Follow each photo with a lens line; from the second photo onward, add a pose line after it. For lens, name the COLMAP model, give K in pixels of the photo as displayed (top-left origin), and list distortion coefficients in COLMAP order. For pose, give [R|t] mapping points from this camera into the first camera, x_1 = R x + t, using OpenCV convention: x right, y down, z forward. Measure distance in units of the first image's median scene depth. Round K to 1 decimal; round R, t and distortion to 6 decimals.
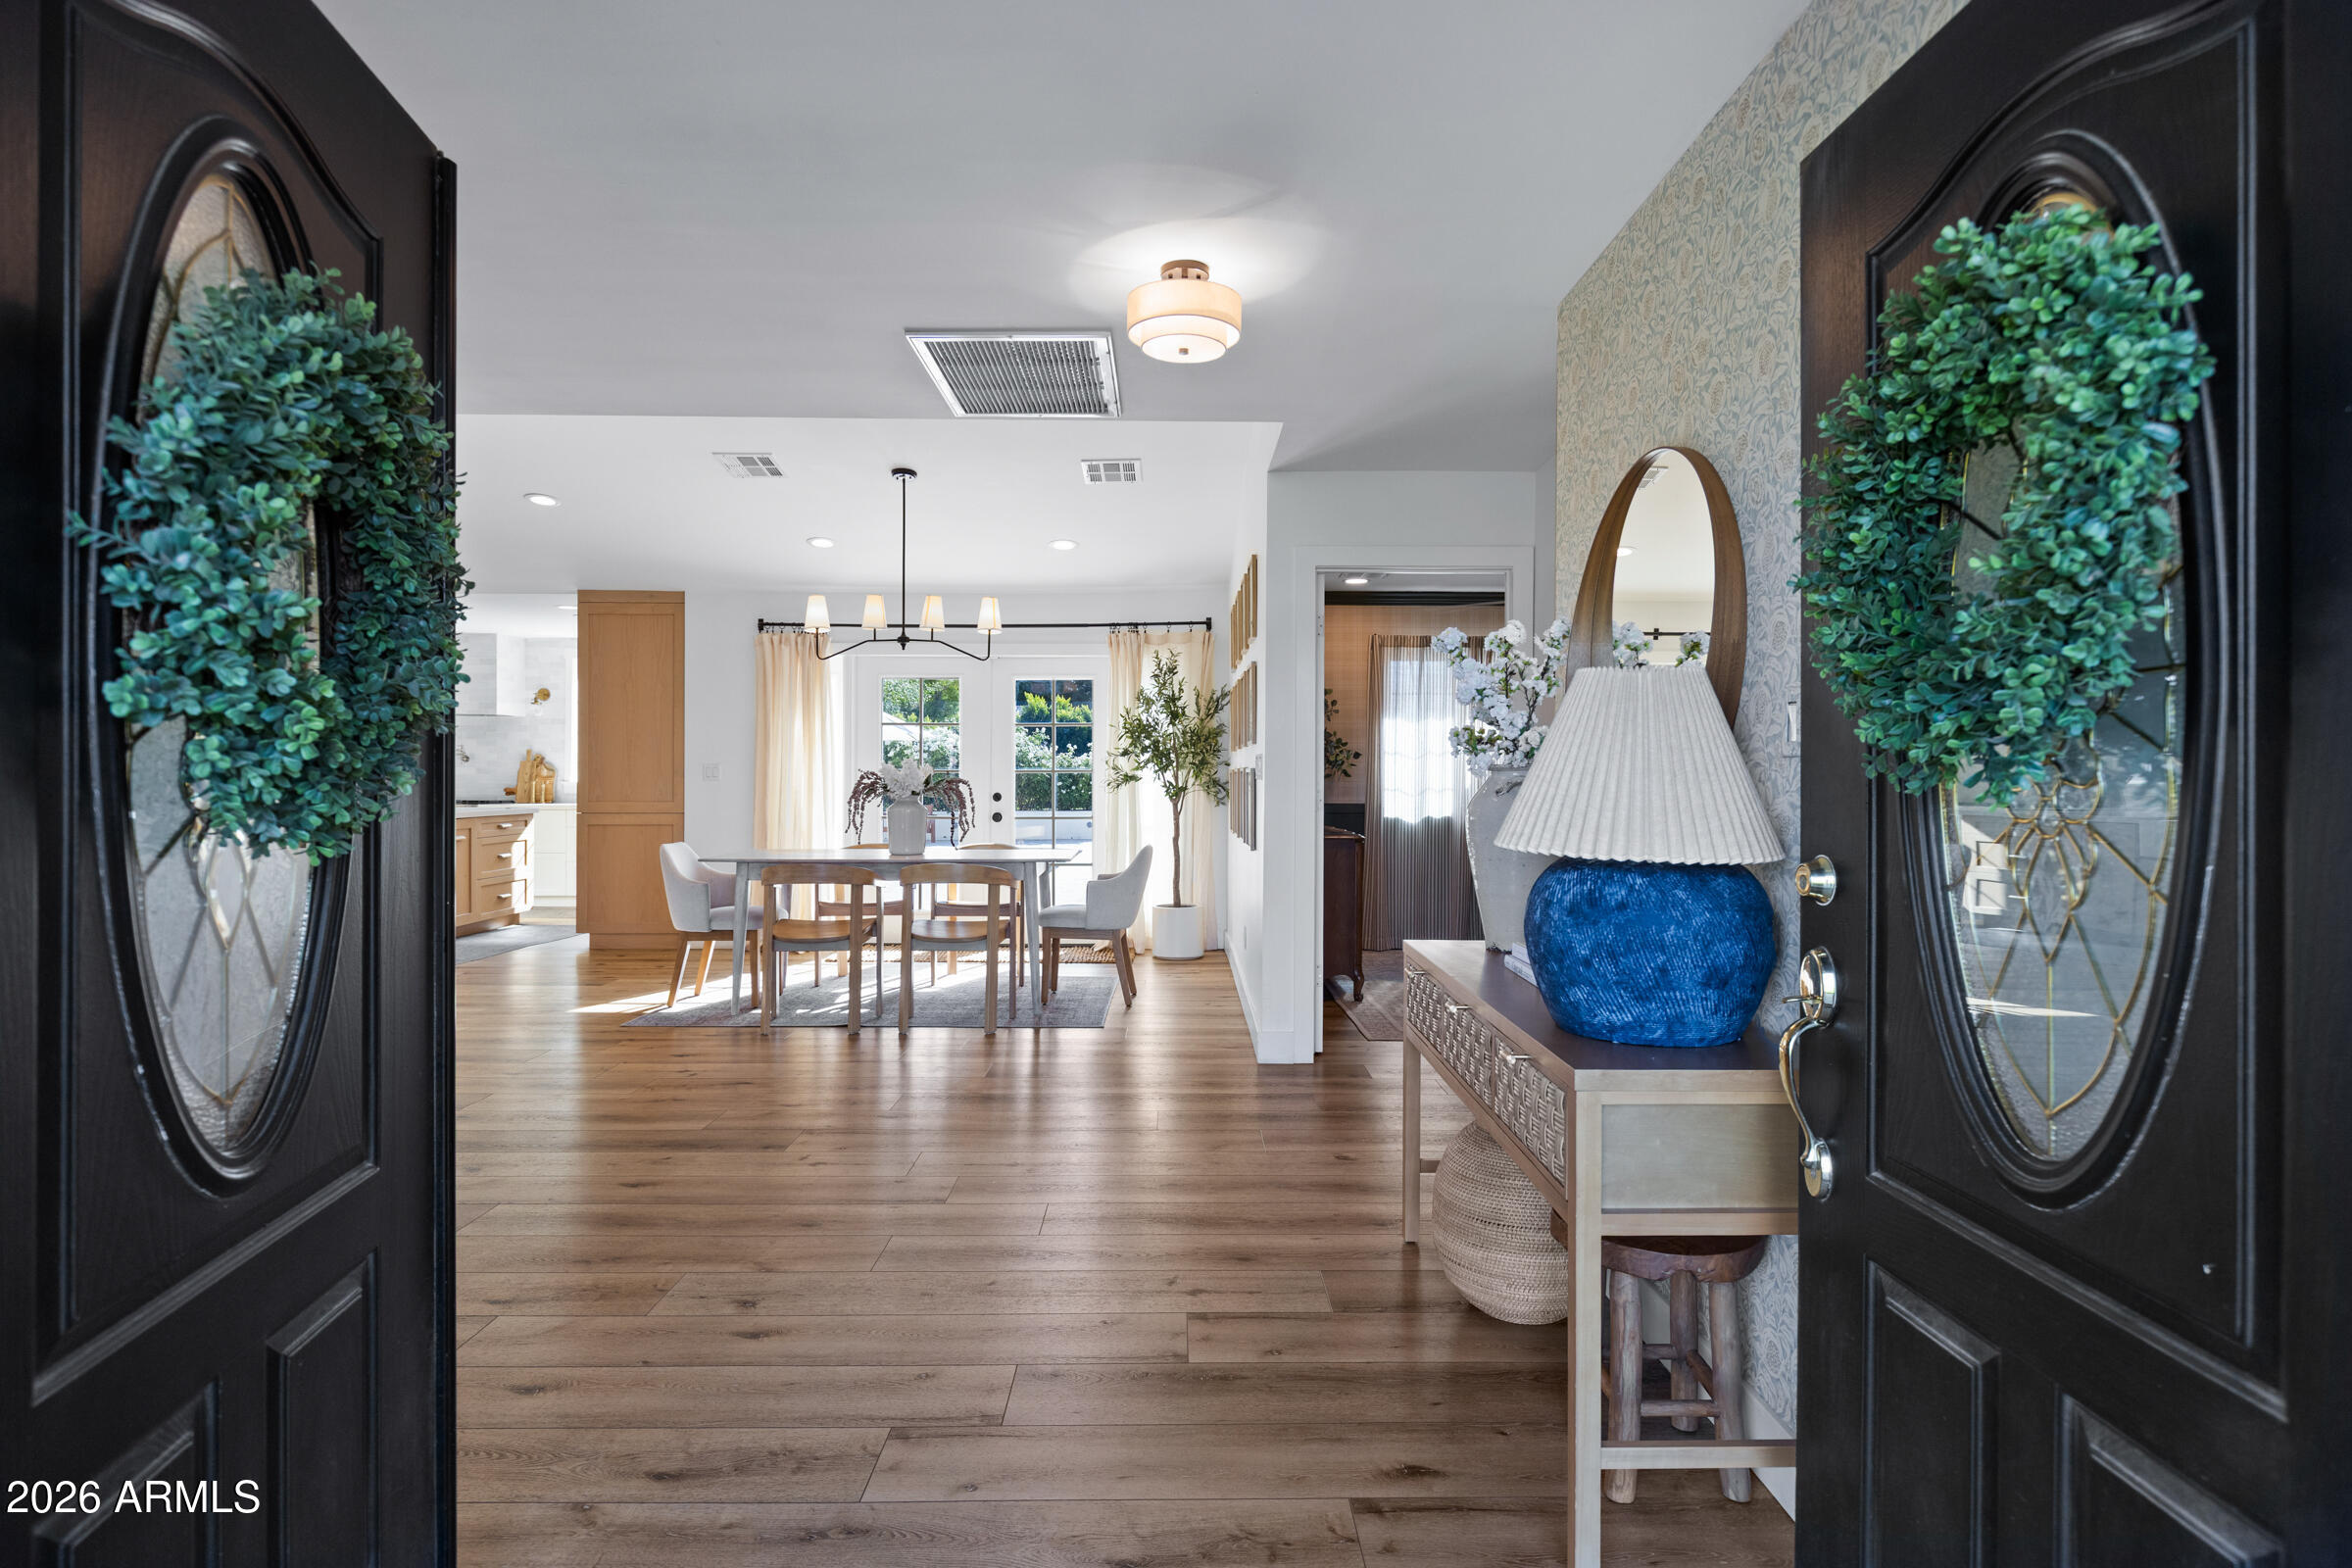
lens RADIAL K [[1297.6, 0, 1178.5], [0, 1297.6, 770.4], [0, 0, 1]] dist [0.001926, -0.000290]
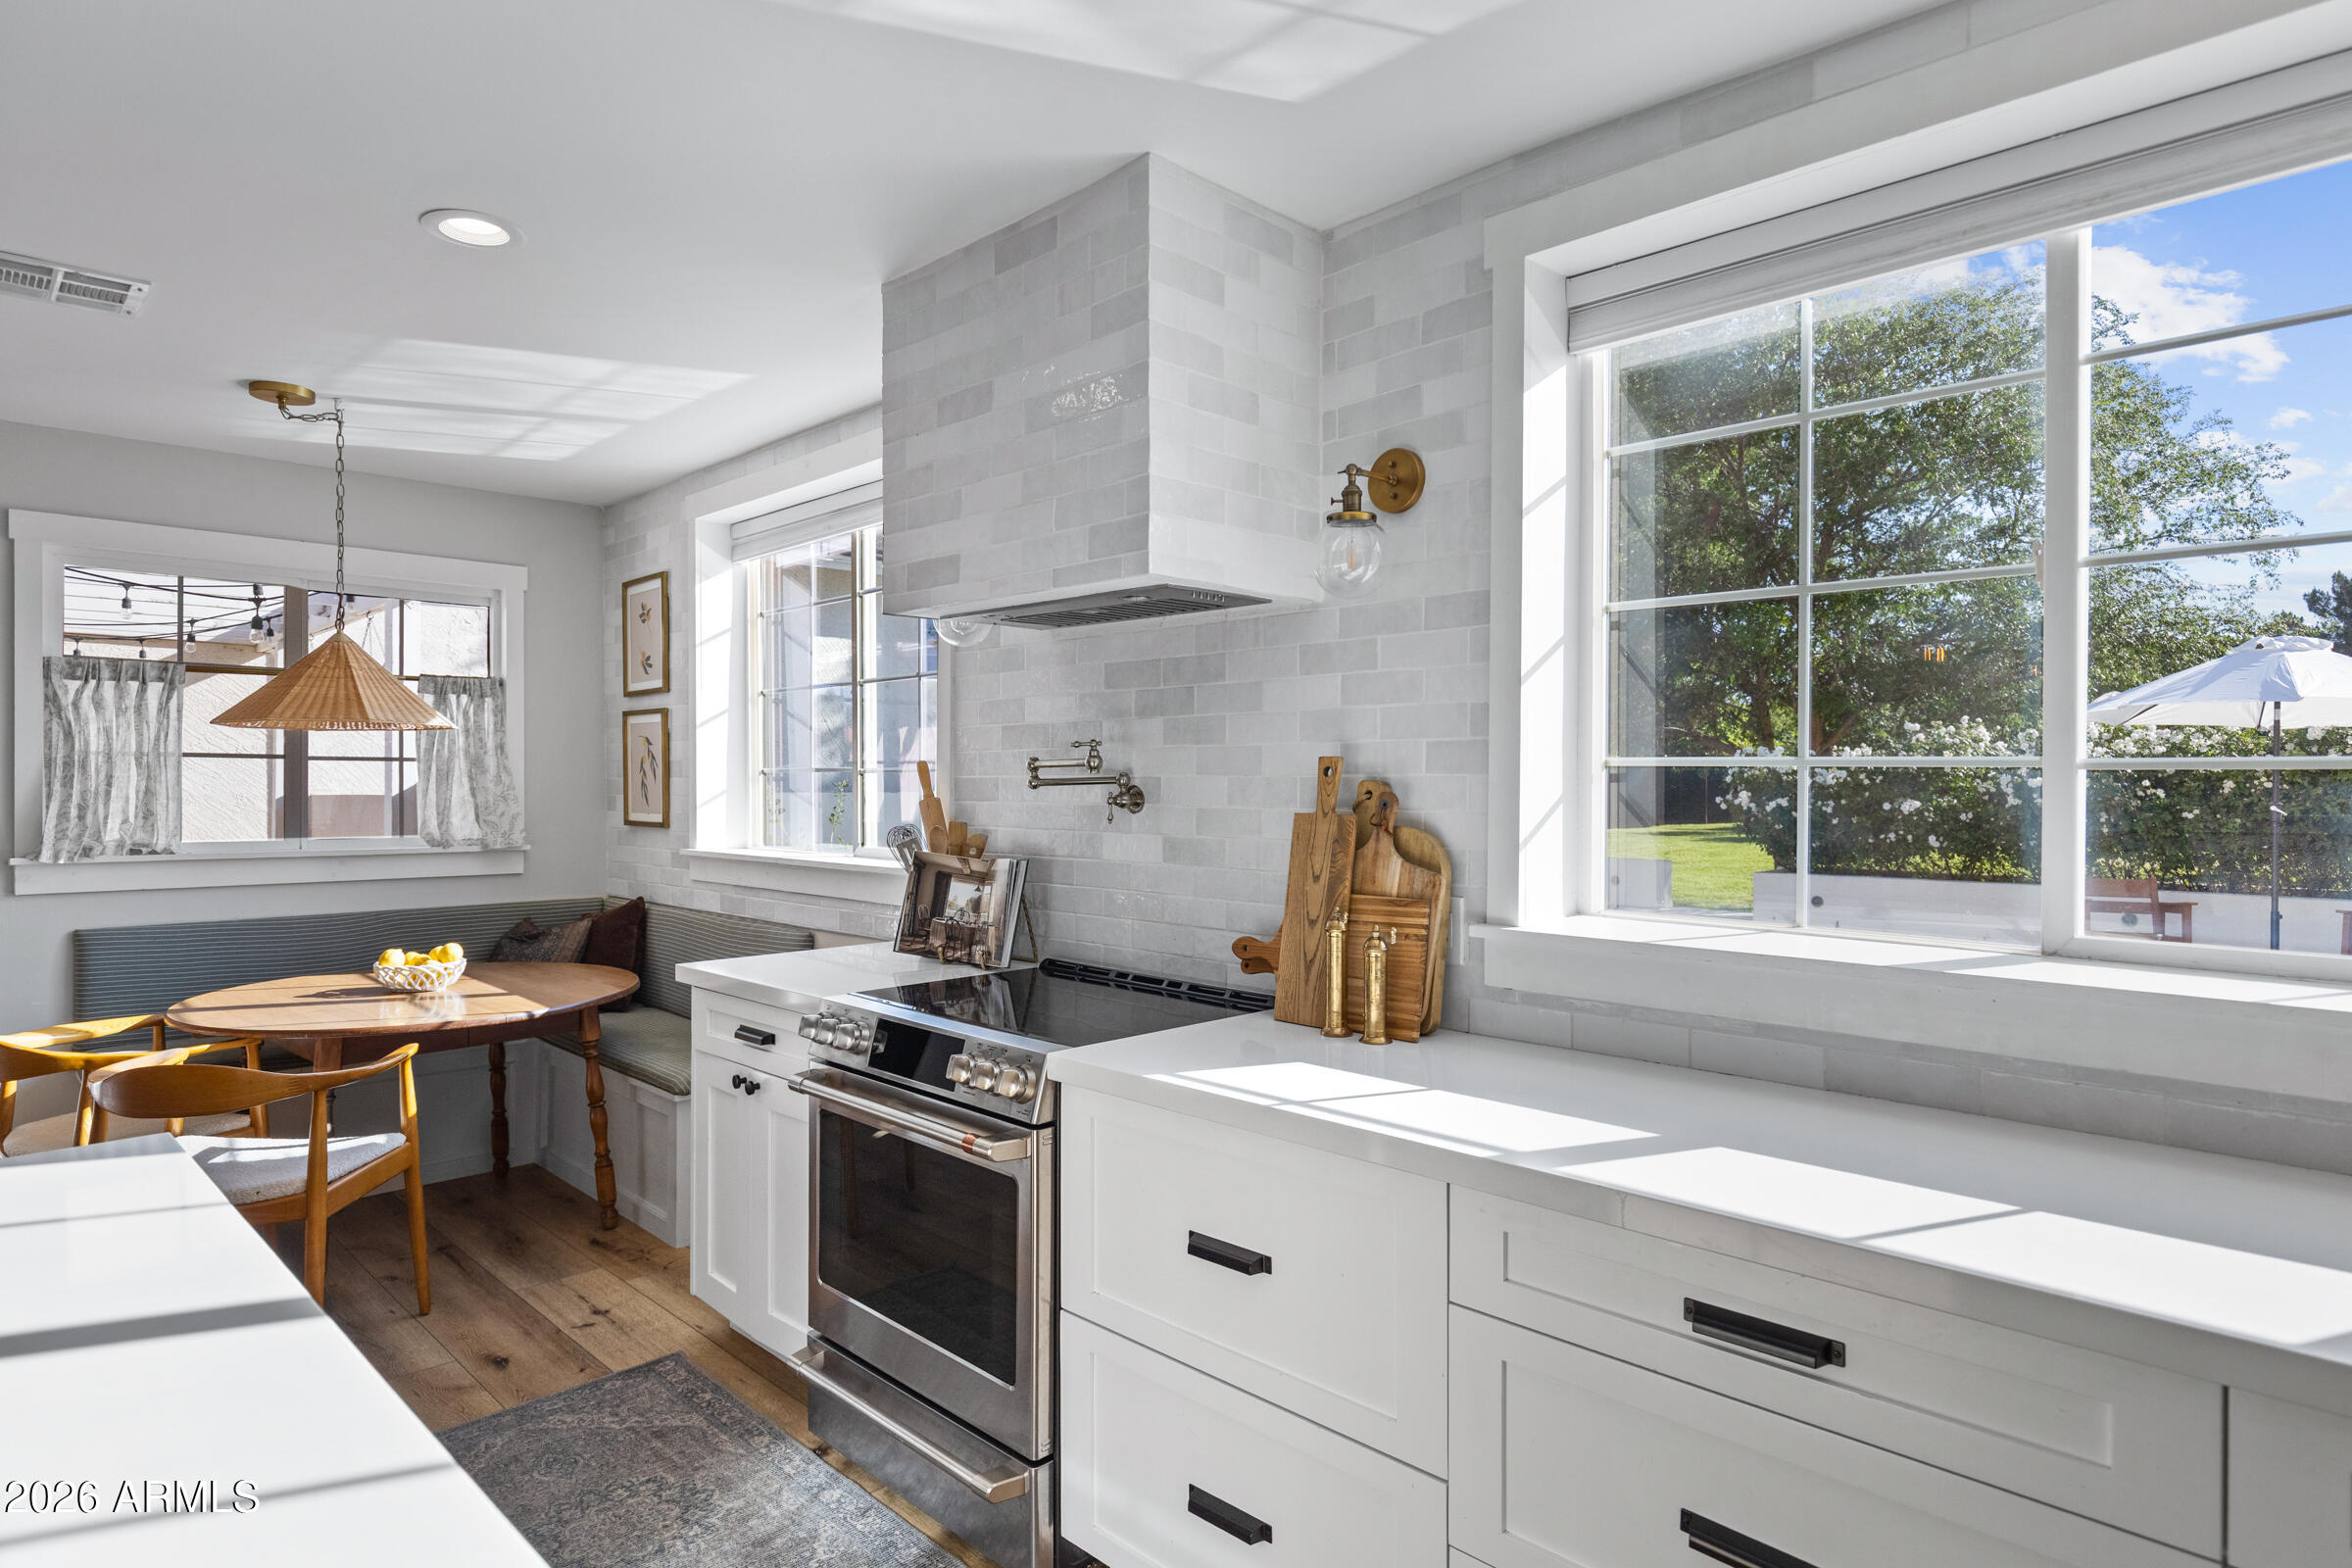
lens RADIAL K [[1273.0, 0, 1182.3], [0, 1273.0, 785.3], [0, 0, 1]] dist [0.003807, 0.000685]
pose [[0.723087, 0.000397, -0.690756, -0.467930], [0.002403, 0.999992, 0.003090, -0.015404], [0.690752, -0.003894, 0.723081, 1.036115]]
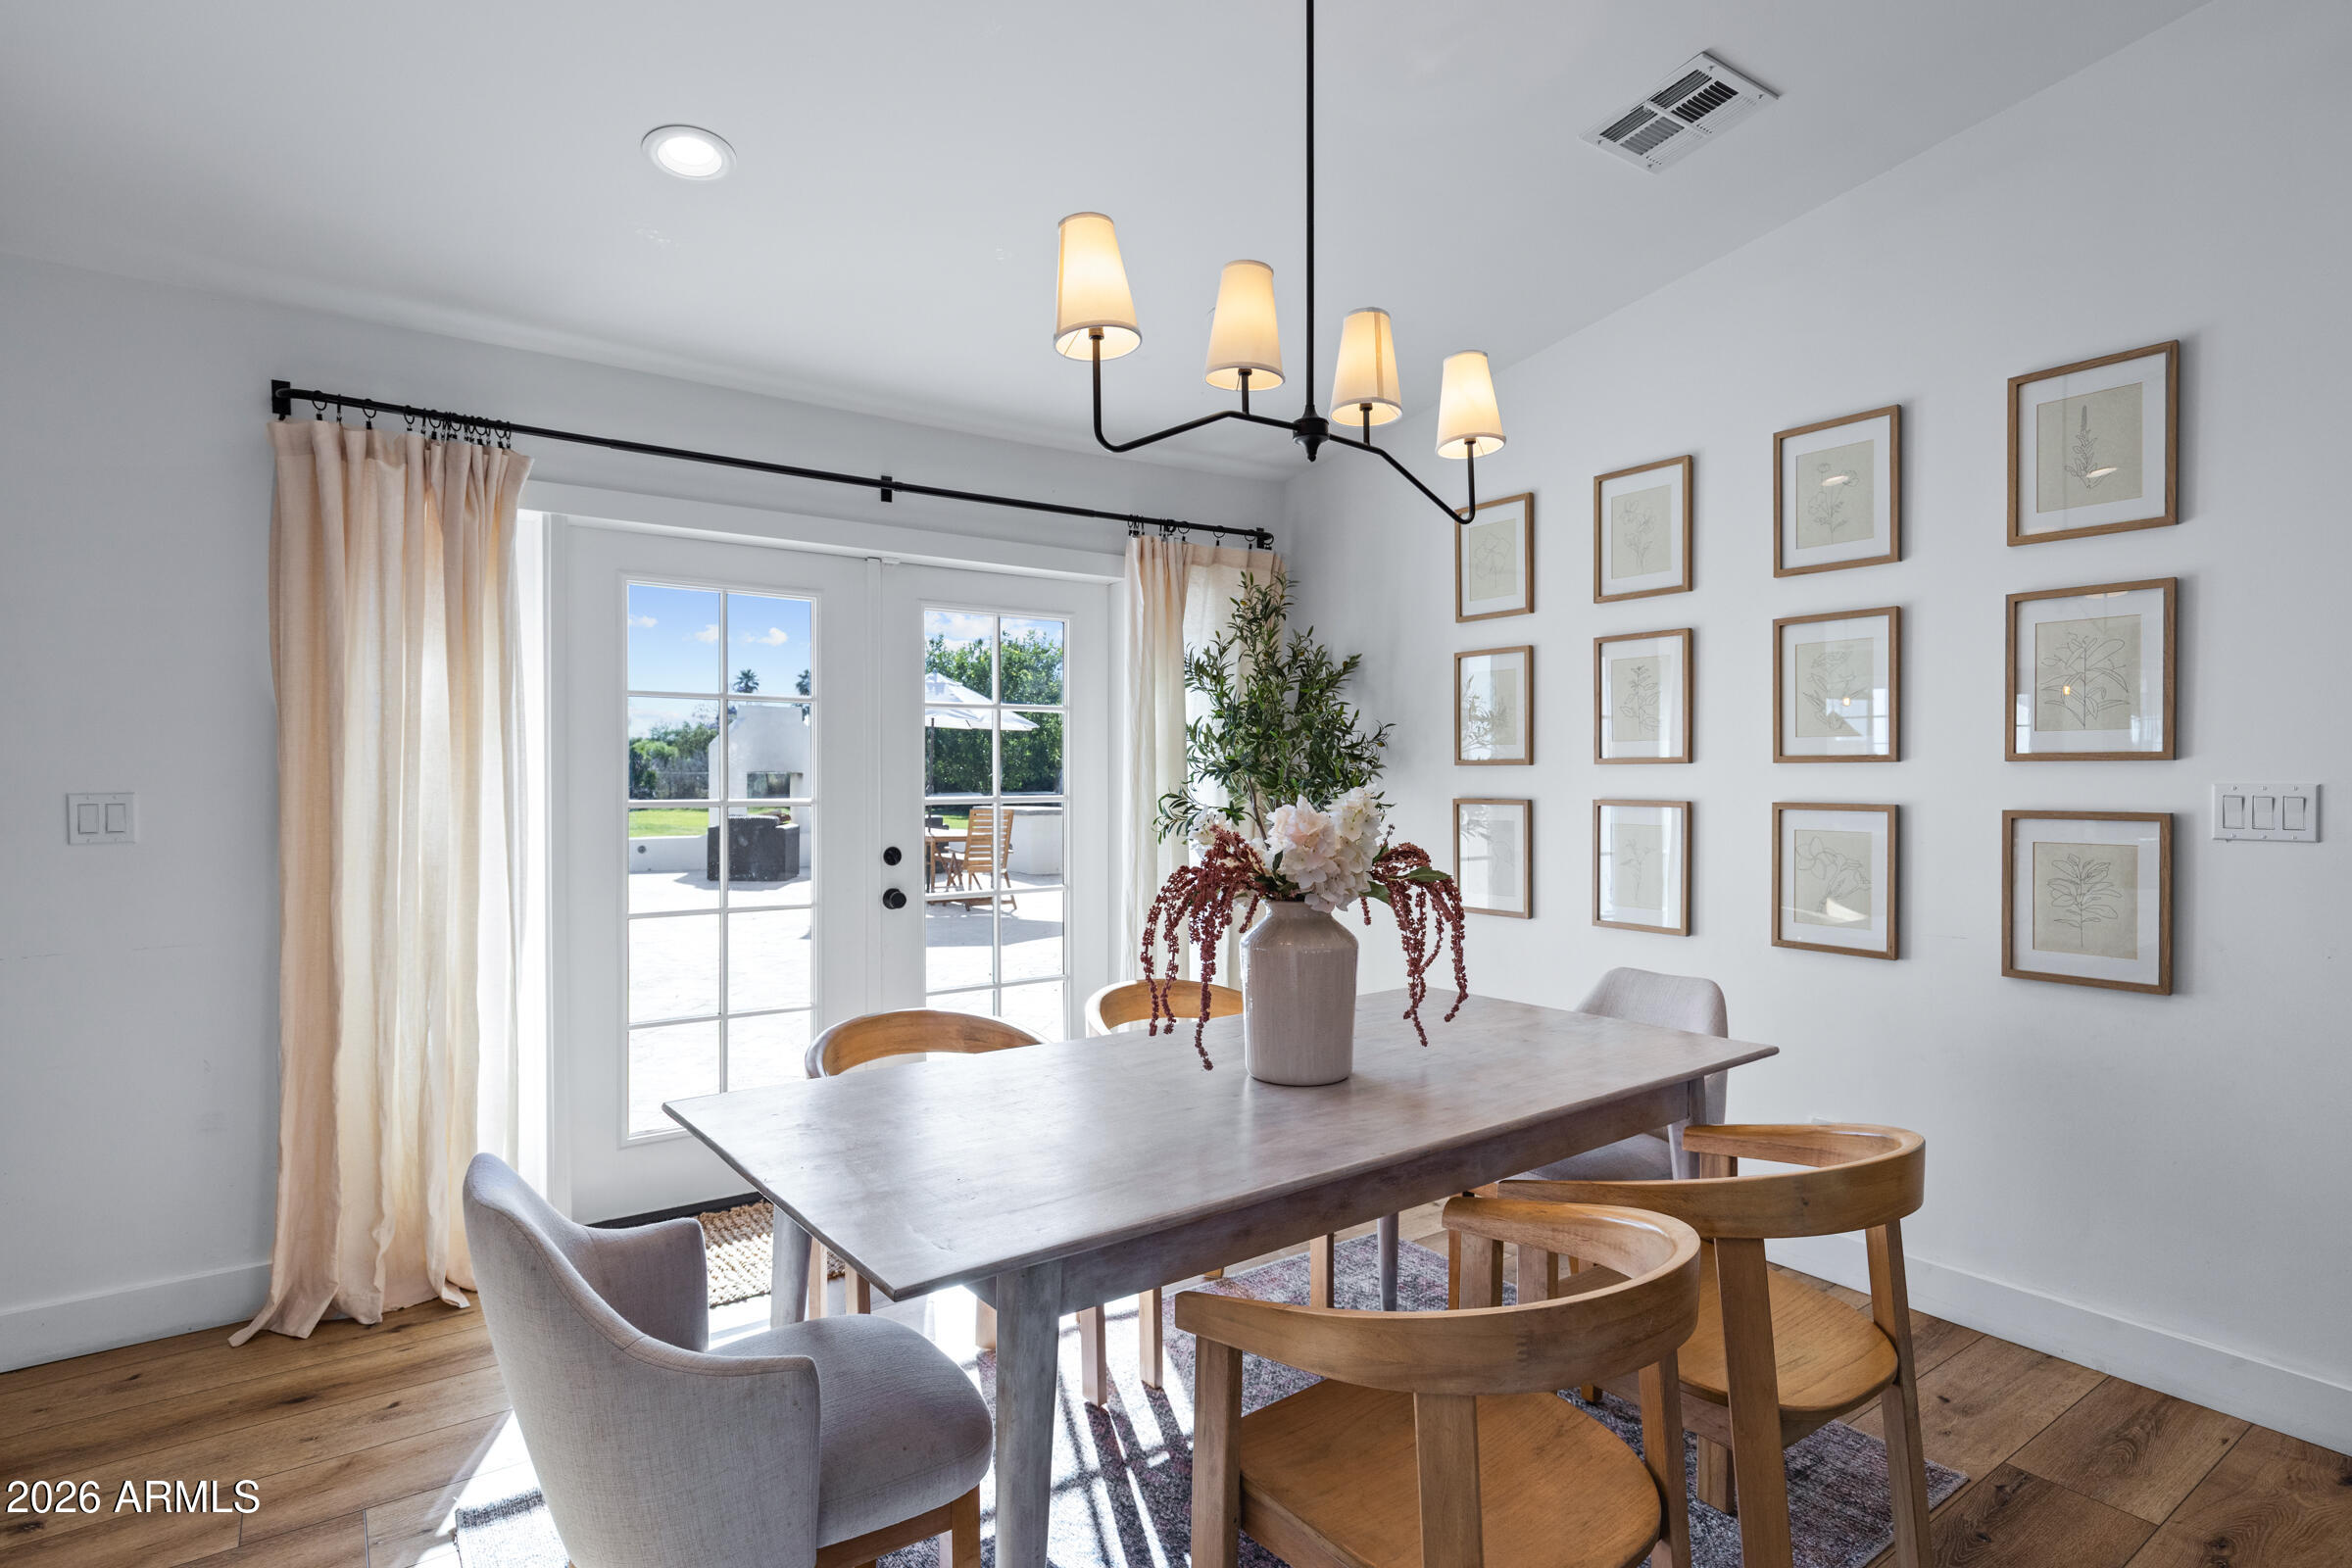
lens RADIAL K [[1153.2, 0, 1176.0], [0, 1153.2, 784.0], [0, 0, 1]] dist [-0.027137, -0.000338]
pose [[0.791489, -0.011751, 0.611070, -0.287991], [0.003575, 0.999887, 0.014598, -0.010535], [-0.611173, -0.009369, 0.791442, 0.553358]]
